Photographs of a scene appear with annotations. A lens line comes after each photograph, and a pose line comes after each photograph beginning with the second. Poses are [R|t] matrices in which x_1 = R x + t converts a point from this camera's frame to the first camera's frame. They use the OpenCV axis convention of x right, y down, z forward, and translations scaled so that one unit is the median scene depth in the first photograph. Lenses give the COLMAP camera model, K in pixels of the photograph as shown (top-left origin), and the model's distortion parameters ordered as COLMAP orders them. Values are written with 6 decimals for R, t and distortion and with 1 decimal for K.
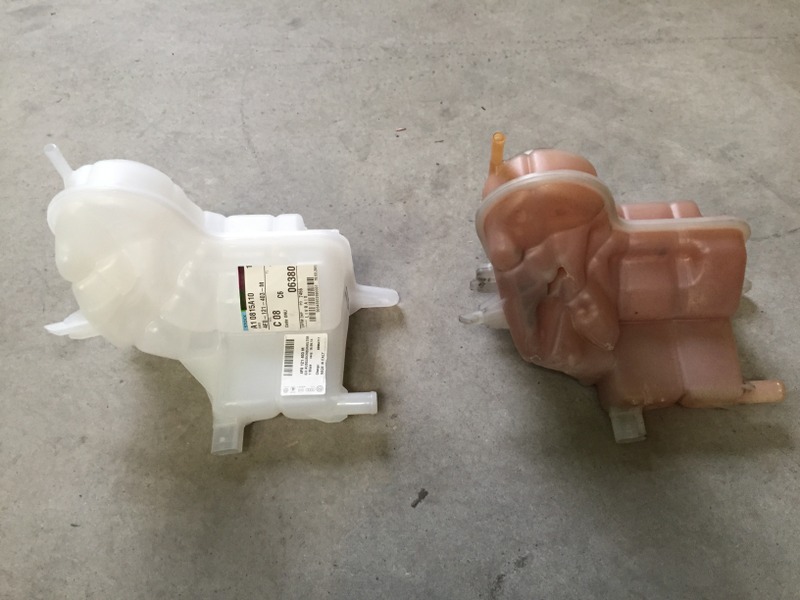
lens RADIAL K [[689.5, 0, 401.9], [0, 689.5, 301.4], [0, 0, 1]] dist [0.071389, -0.099917]
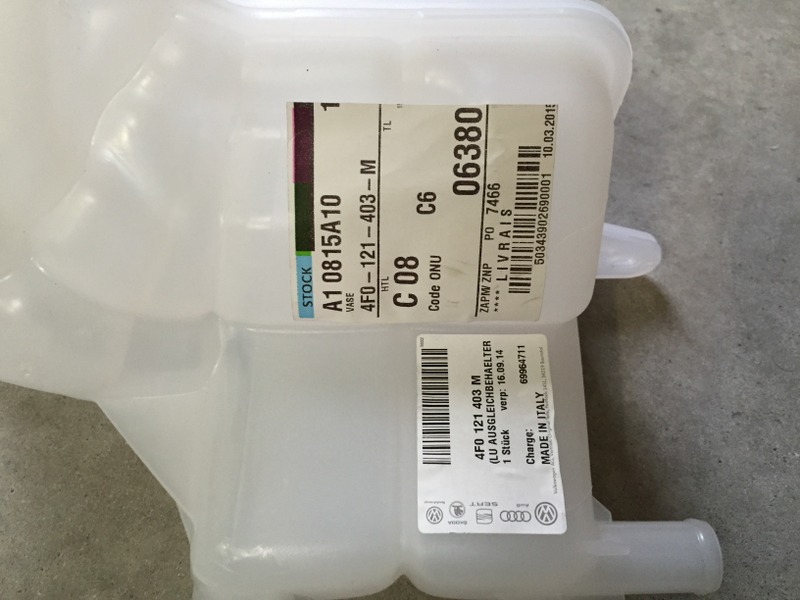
lens RADIAL K [[689.5, 0, 398.2], [0, 689.5, 299.0], [0, 0, 1]] dist [0.071389, -0.099917]
pose [[0.999403, 0.029647, 0.017753, -0.189680], [-0.029128, 0.999160, -0.028814, 0.041877], [-0.018592, 0.028280, 0.999427, 0.682273]]
